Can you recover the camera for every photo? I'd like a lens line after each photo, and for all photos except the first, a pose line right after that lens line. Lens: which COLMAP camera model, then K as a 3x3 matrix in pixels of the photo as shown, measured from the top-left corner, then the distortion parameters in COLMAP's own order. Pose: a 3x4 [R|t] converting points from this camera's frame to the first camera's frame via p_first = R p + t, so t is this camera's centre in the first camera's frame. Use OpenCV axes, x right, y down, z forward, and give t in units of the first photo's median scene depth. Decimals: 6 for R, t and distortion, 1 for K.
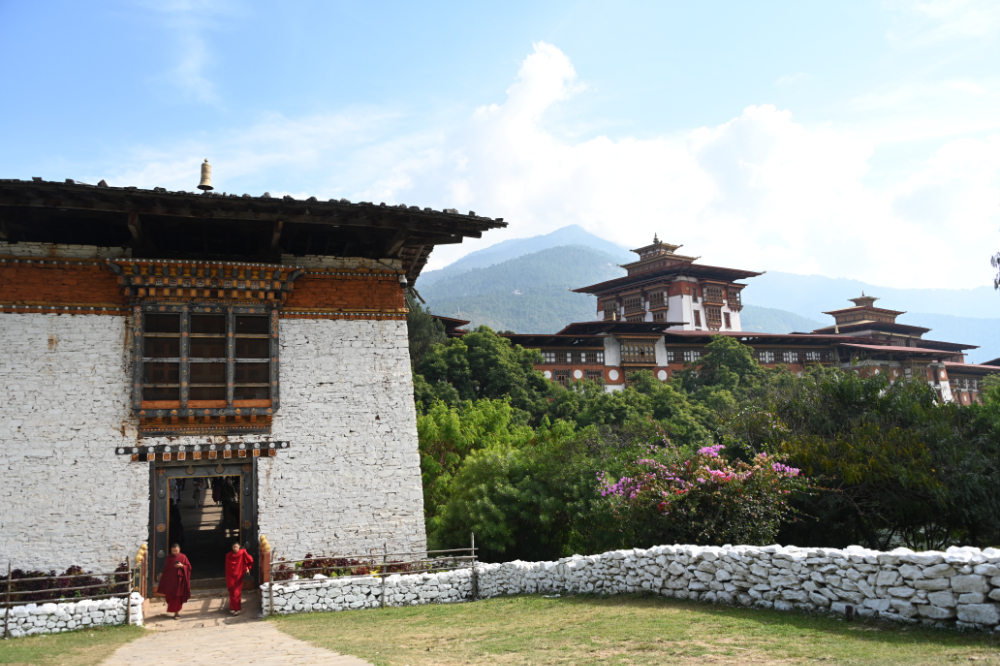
lens RADIAL K [[803.6, 0, 506.3], [0, 803.6, 338.6], [0, 0, 1]] dist [-0.011969, -0.000445]
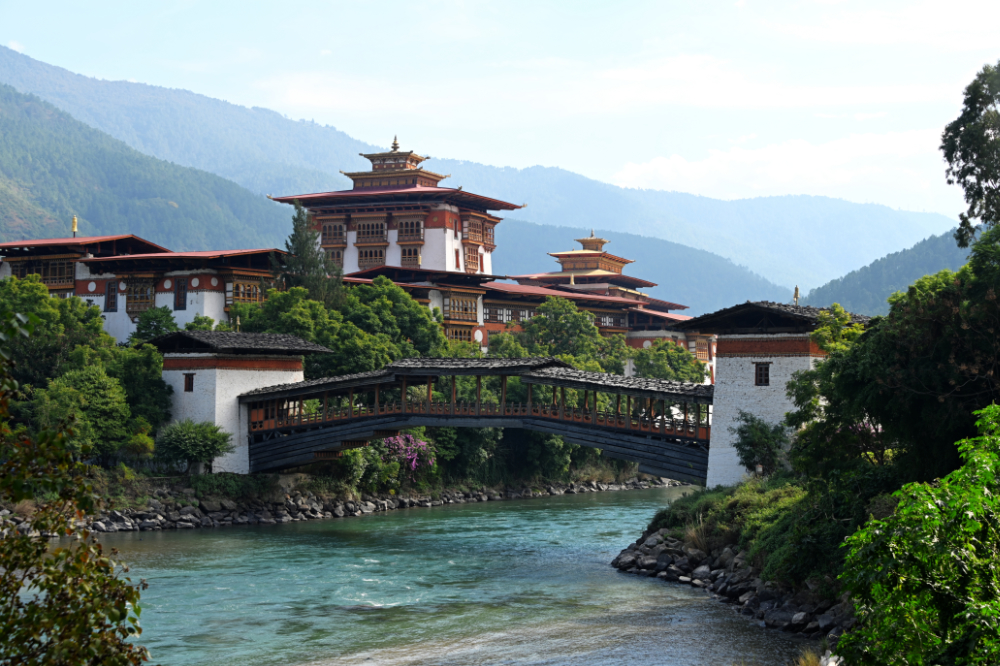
lens RADIAL K [[1665.0, 0, 501.9], [0, 1665.0, 328.8], [0, 0, 1]] dist [-0.002664, 0.000000]
pose [[0.858548, 0.060366, 0.509167, -0.547013], [-0.096990, 0.994237, 0.045667, -0.035983], [-0.503476, -0.088591, 0.859455, -0.429447]]
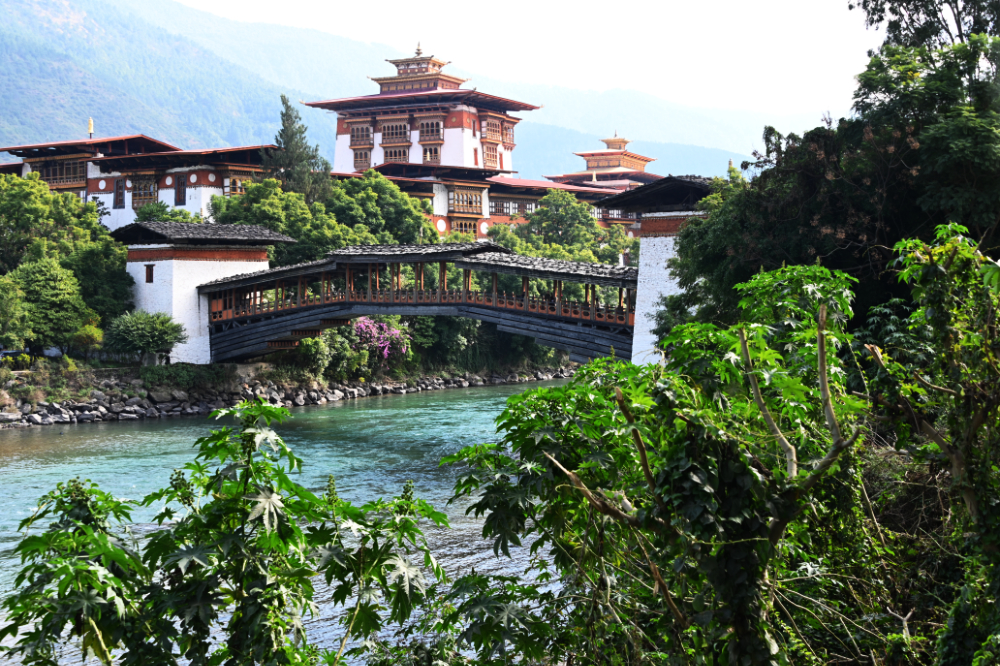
lens RADIAL K [[1411.4, 0, 498.8], [0, 1411.4, 332.2], [0, 0, 1]] dist [-0.011668, 0.000000]
pose [[0.890447, 0.015933, 0.454808, -0.403665], [-0.080260, 0.989220, 0.122483, -0.026764], [-0.447954, -0.145567, 0.882127, -0.334348]]
